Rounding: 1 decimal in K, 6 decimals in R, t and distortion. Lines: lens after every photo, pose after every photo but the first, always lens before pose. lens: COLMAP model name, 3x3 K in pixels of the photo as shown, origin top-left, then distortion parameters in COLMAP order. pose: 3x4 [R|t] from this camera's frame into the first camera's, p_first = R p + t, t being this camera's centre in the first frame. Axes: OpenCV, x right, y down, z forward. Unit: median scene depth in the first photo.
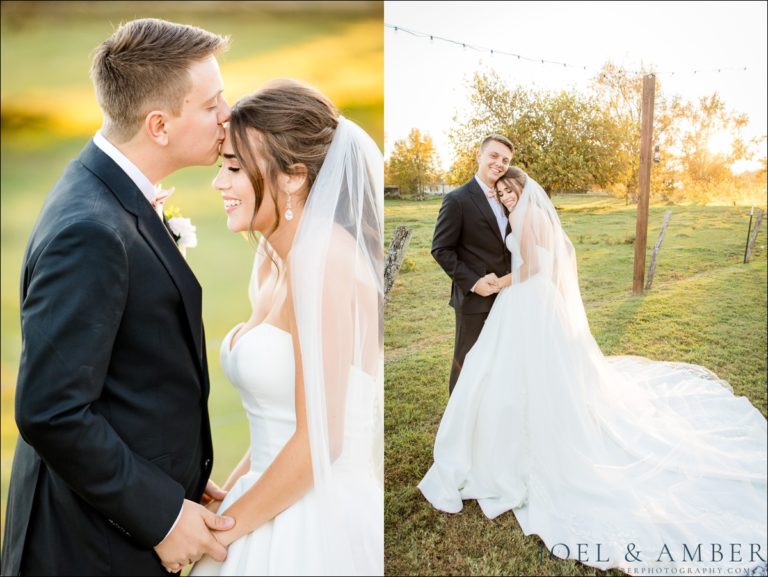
lens RADIAL K [[3752.6, 0, 384.0], [0, 3752.6, 288.7], [0, 0, 1]] dist [0.404752, 0.000000]
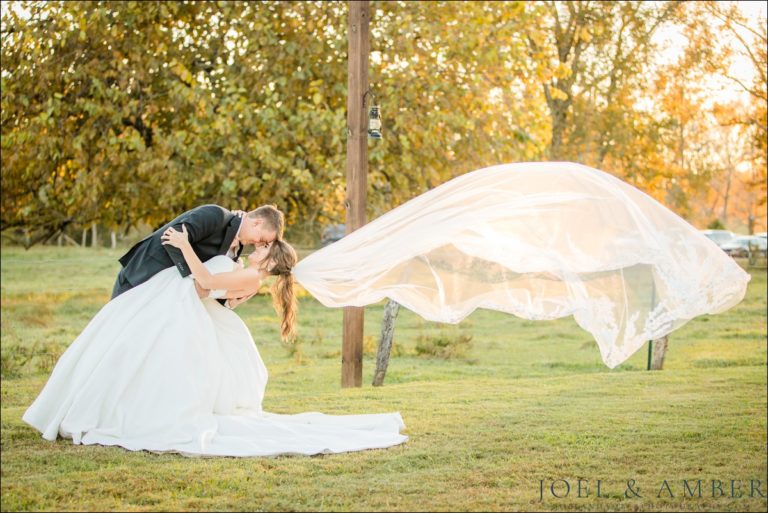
lens RADIAL K [[1545.5, 0, 384.3], [0, 1545.5, 256.2], [0, 0, 1]] dist [0.003228, 0.000000]
pose [[0.976665, -0.001983, 0.214758, 0.031452], [-0.007745, 0.998982, 0.044444, -0.030787], [-0.214628, -0.045070, 0.975655, 0.926699]]
